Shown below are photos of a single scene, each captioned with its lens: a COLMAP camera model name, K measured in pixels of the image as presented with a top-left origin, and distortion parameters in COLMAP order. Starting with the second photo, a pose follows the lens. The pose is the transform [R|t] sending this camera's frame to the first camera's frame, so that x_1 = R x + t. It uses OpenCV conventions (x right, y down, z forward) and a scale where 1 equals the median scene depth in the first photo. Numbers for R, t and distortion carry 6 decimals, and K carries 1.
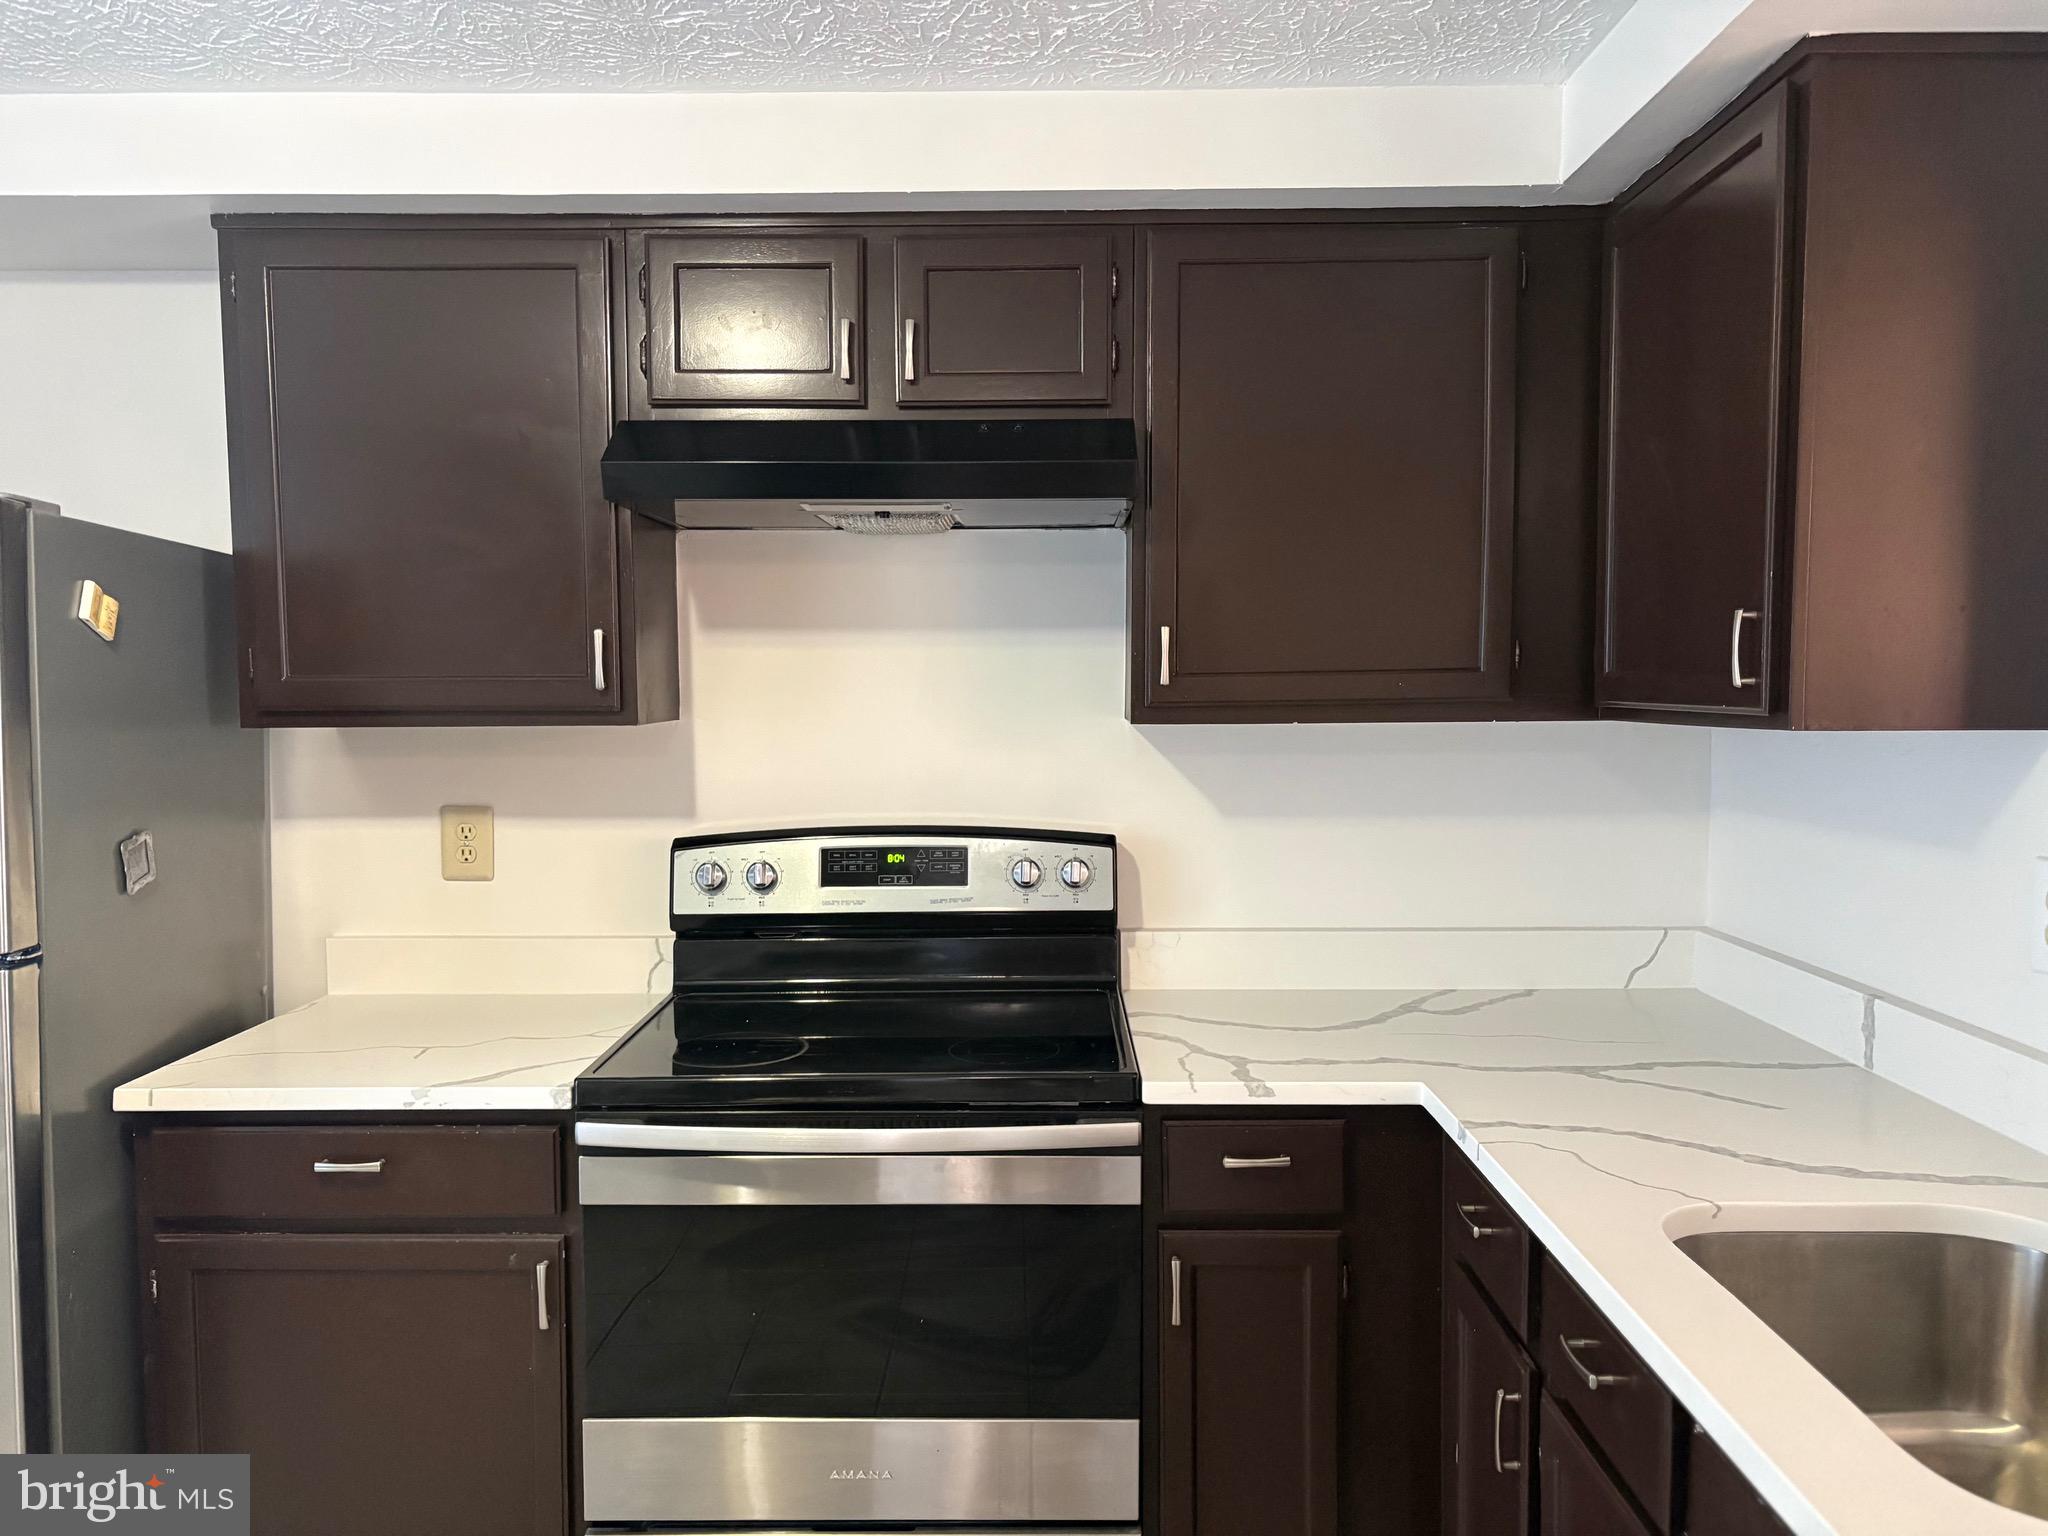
lens RADIAL K [[1559.2, 0, 1021.1], [0, 1559.2, 763.0], [0, 0, 1]] dist [0.045848, -0.046712]
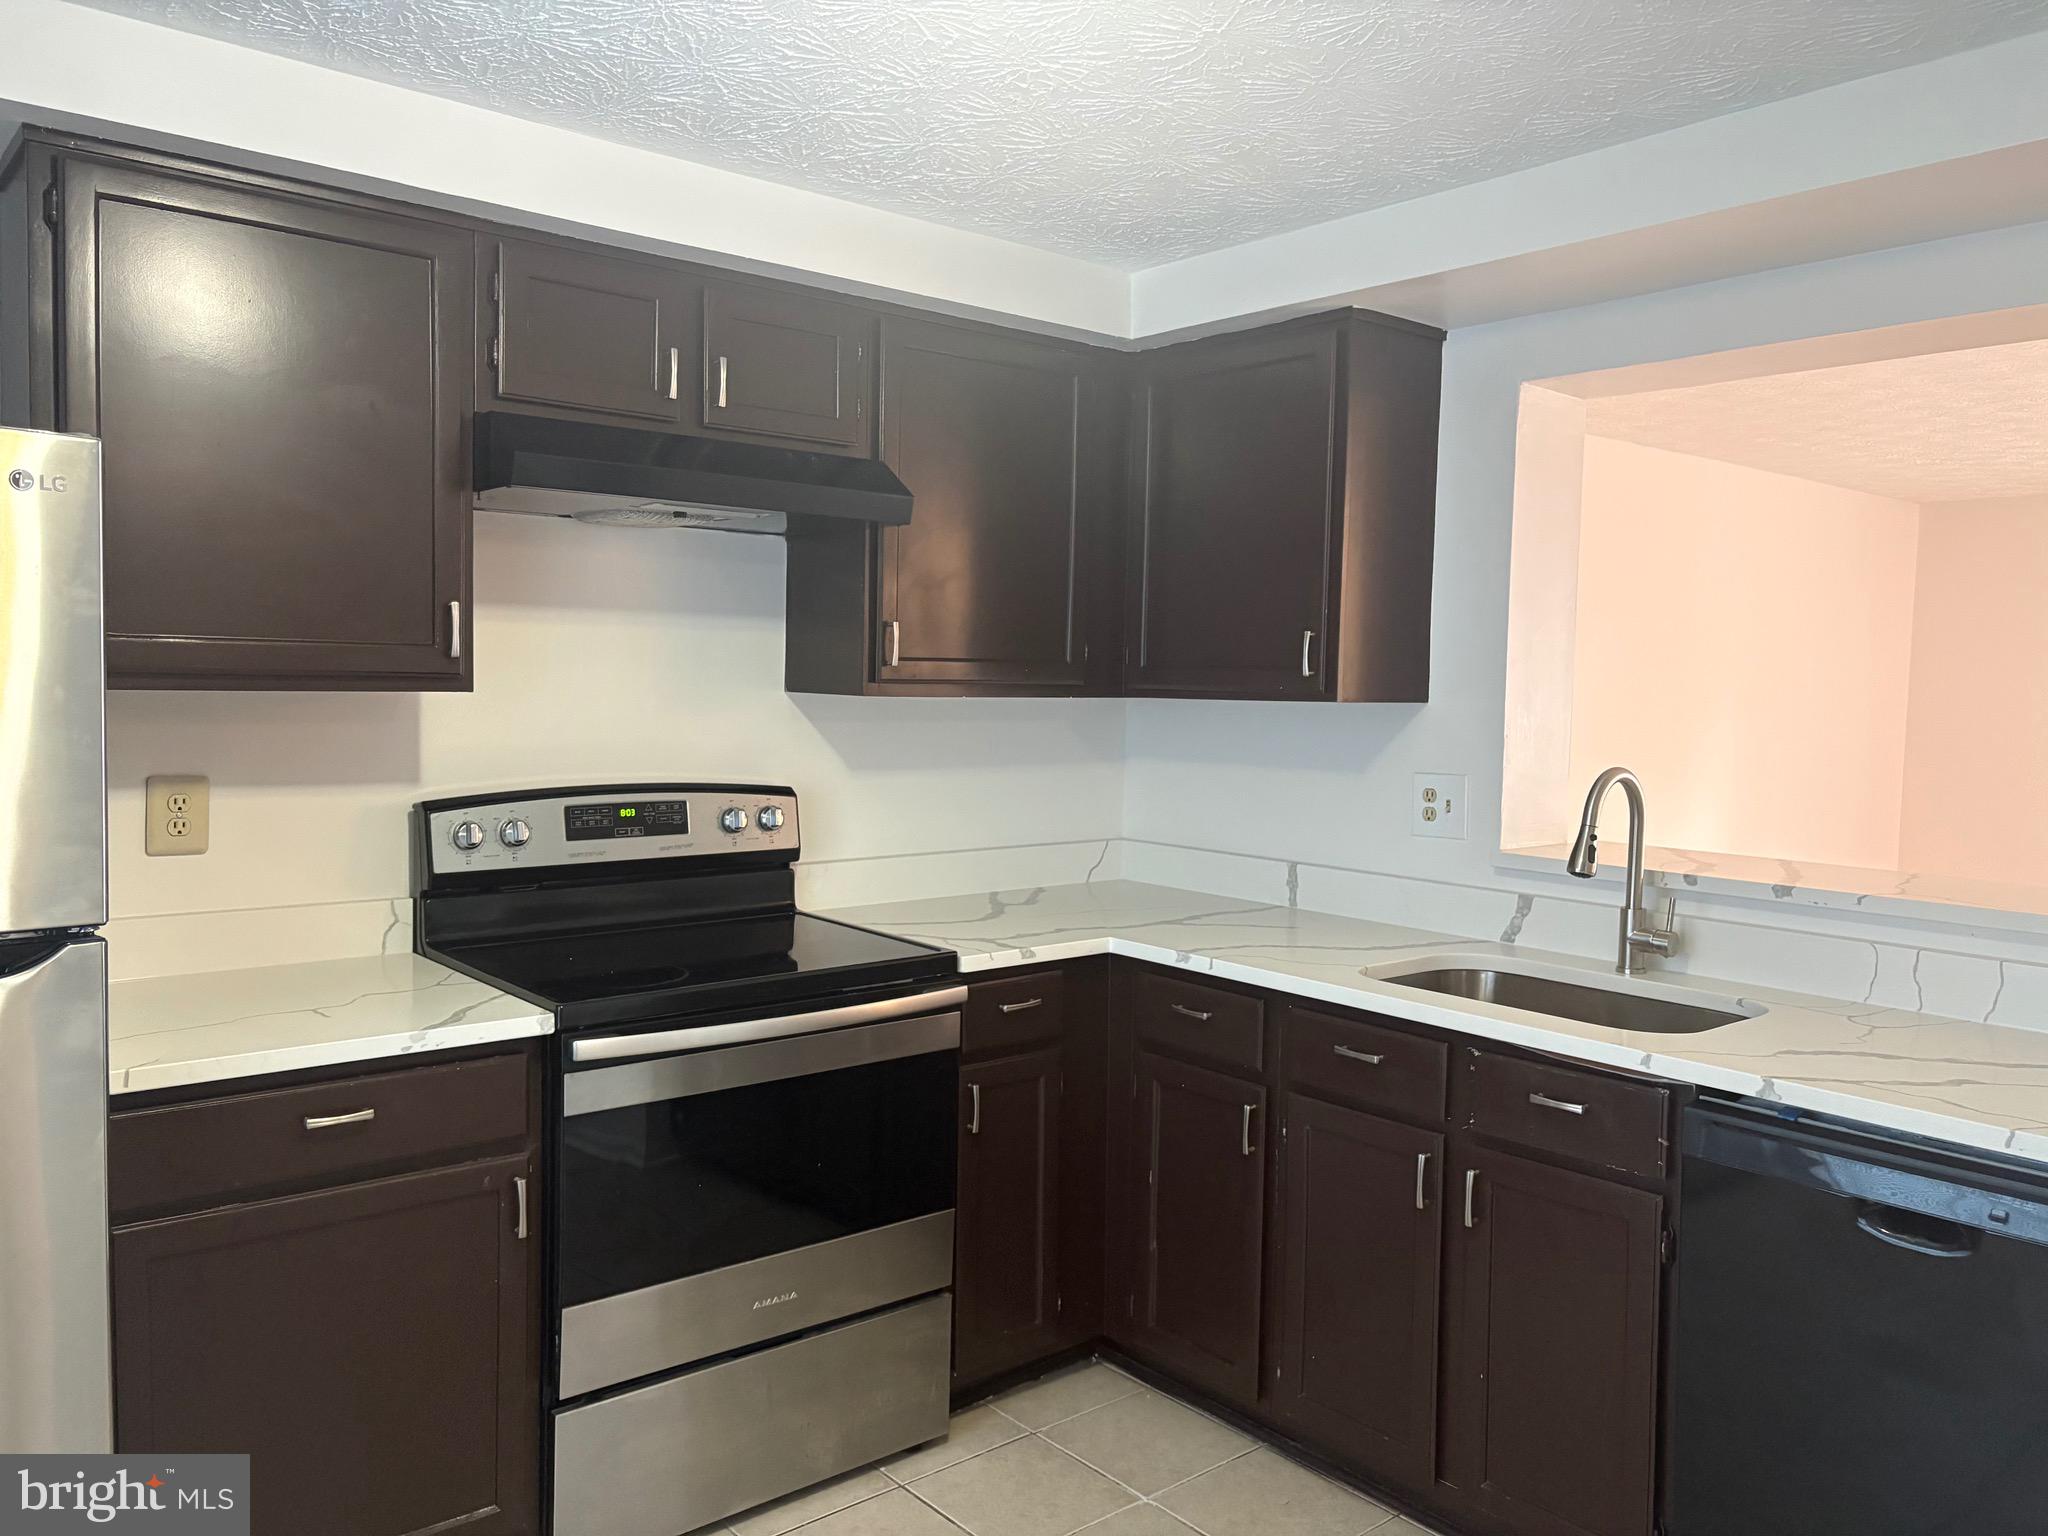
lens RADIAL K [[1559.2, 0, 1036.1], [0, 1559.2, 761.2], [0, 0, 1]] dist [0.045848, -0.046712]
pose [[0.751805, -0.015617, 0.659200, -0.608500], [0.011503, 0.999878, 0.010569, 0.015116], [-0.659285, -0.000363, 0.751893, -0.053103]]
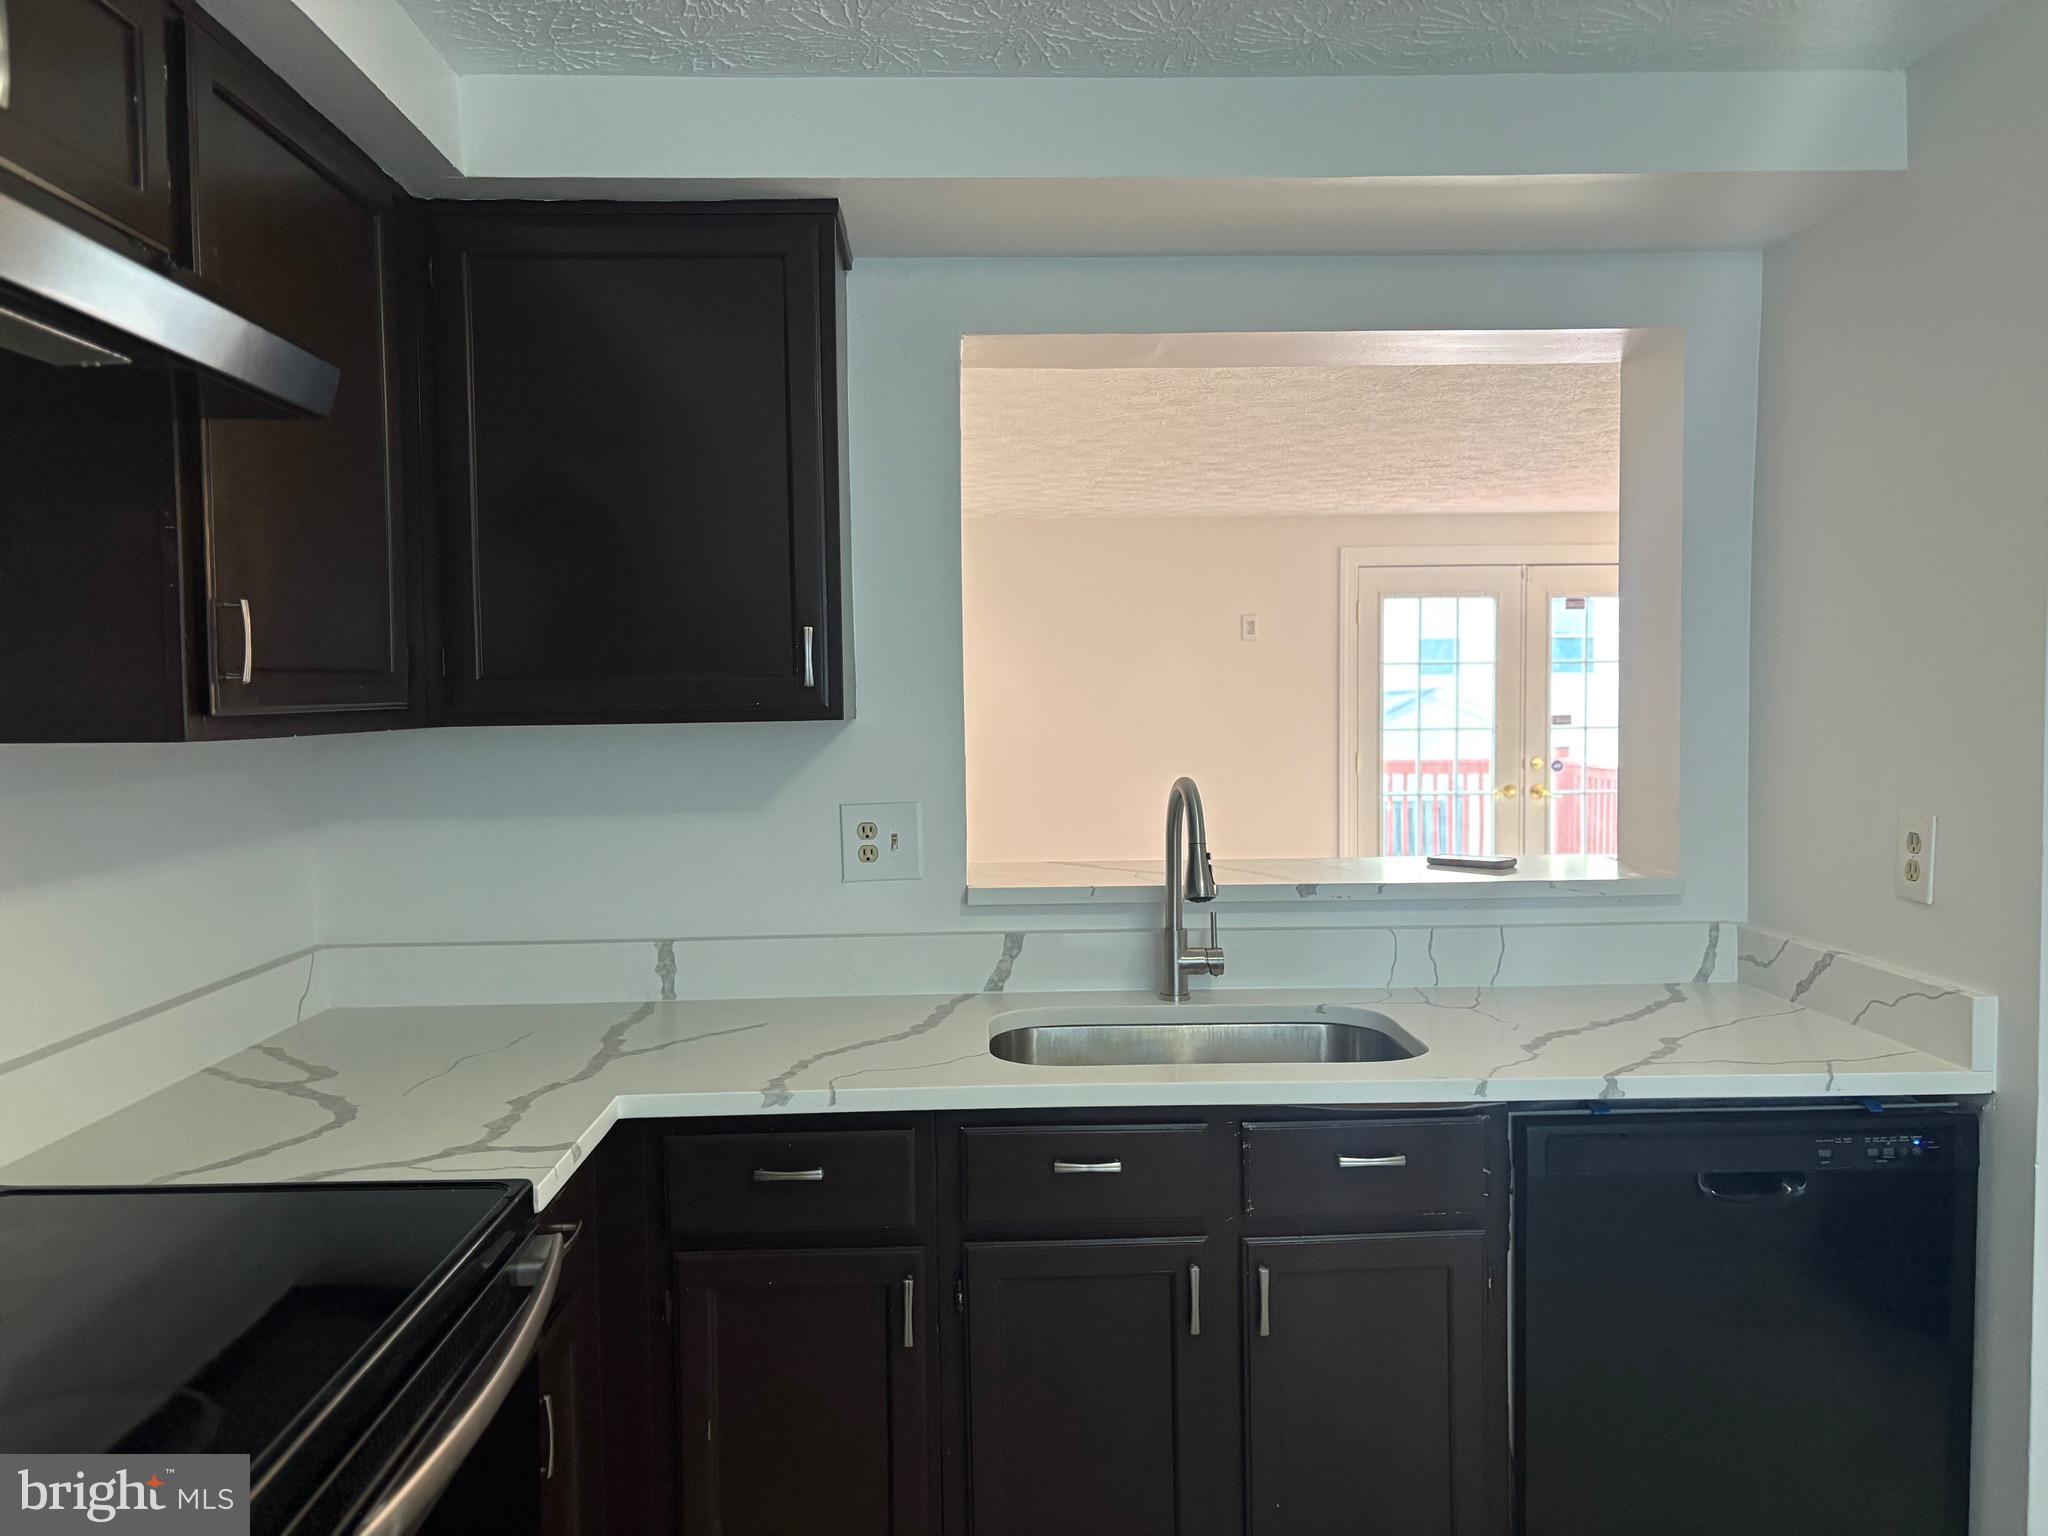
lens RADIAL K [[1559.2, 0, 1024.0], [0, 1559.2, 768.3], [0, 0, 1]] dist [0.045848, -0.046712]
pose [[-0.048832, -0.038323, 0.998072, -0.562483], [0.067637, 0.996843, 0.041585, -0.016064], [-0.996514, 0.069537, -0.046086, 0.616541]]
